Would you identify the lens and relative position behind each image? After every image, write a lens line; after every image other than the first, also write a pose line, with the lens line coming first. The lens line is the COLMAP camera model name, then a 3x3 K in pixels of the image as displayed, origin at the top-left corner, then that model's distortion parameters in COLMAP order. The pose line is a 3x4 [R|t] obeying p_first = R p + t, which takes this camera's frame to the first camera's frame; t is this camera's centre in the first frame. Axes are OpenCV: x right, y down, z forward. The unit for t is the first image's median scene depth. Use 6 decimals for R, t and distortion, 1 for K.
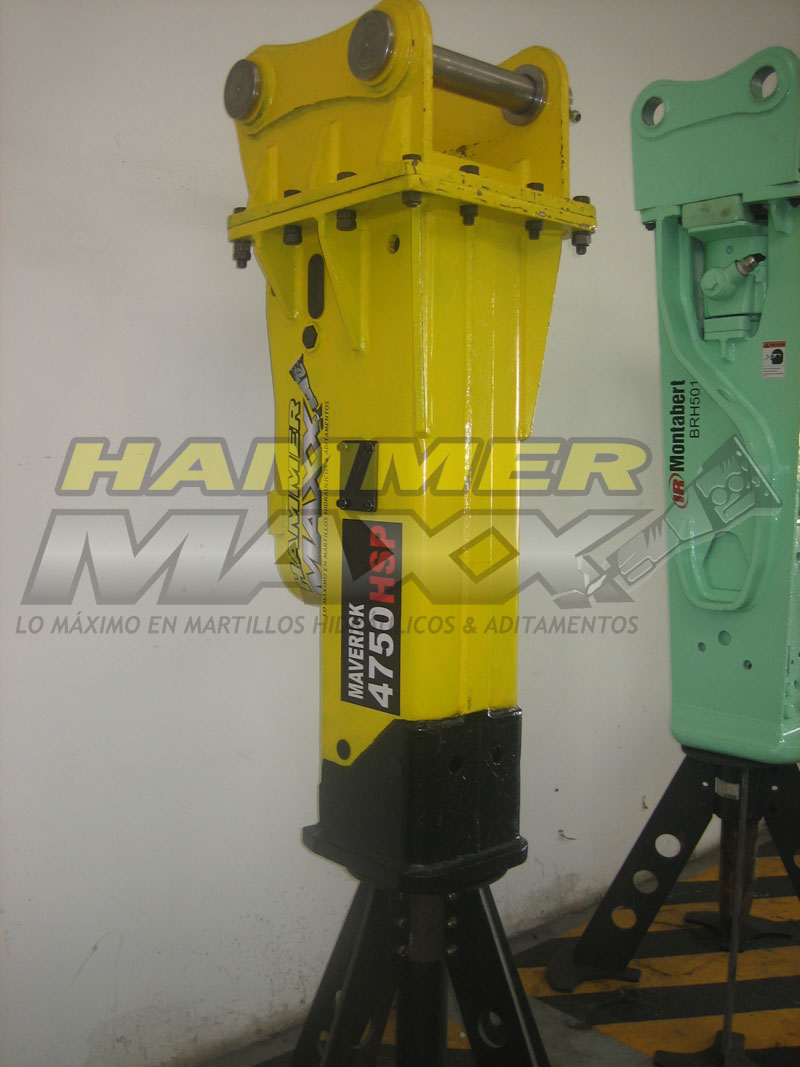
lens RADIAL K [[1121.2, 0, 404.9], [0, 1121.2, 533.7], [0, 0, 1]] dist [-0.157903, 0.219584]
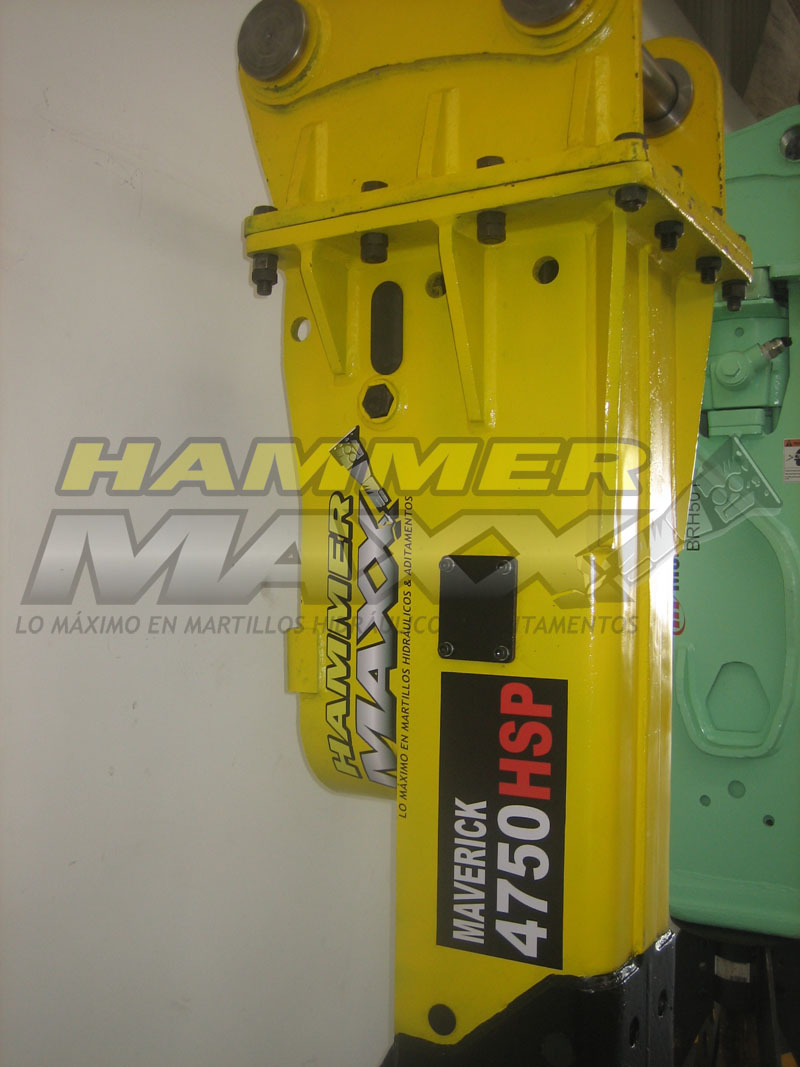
lens RADIAL K [[1121.2, 0, 404.9], [0, 1121.2, 533.7], [0, 0, 1]] dist [-0.157903, 0.219584]
pose [[0.952497, 0.014404, 0.304206, -0.274270], [0.014257, 0.995677, -0.091783, -0.033746], [-0.304213, 0.091760, 0.948174, 0.358422]]
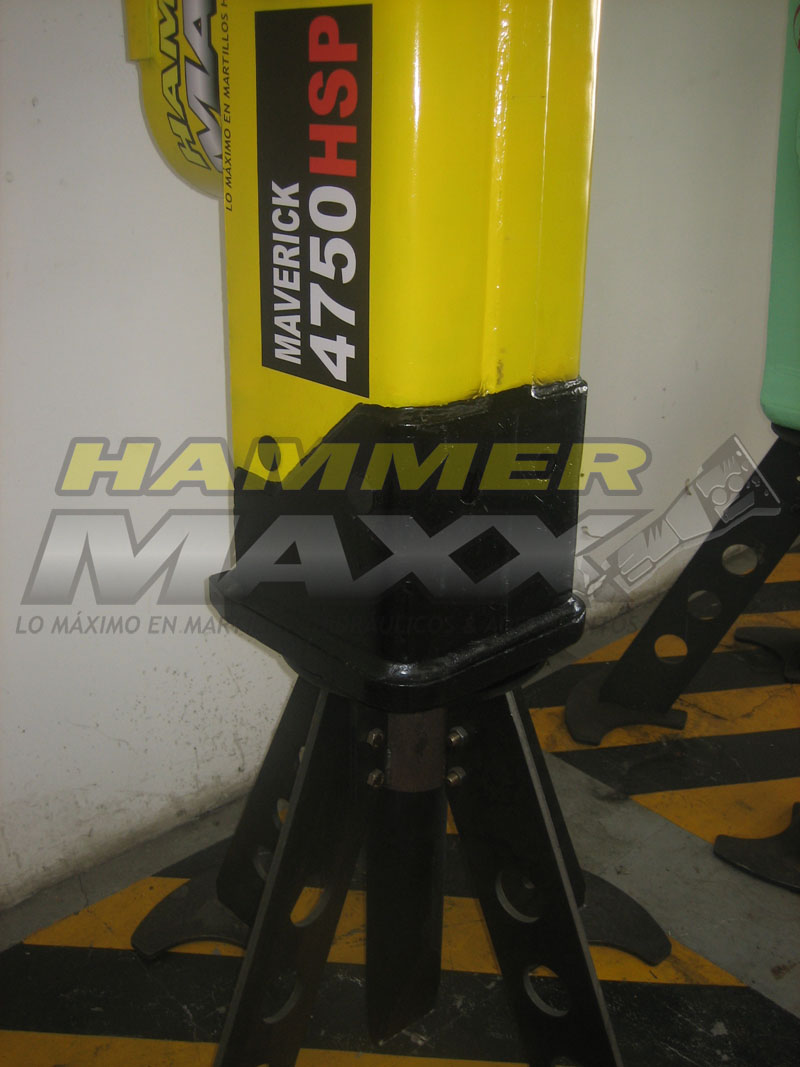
lens RADIAL K [[1121.2, 0, 404.9], [0, 1121.2, 533.7], [0, 0, 1]] dist [-0.157903, 0.219584]
pose [[0.999723, -0.002615, 0.023374, 0.000056], [-0.004826, 0.949843, 0.312690, 0.054886], [-0.023019, -0.312717, 0.949567, 0.444223]]
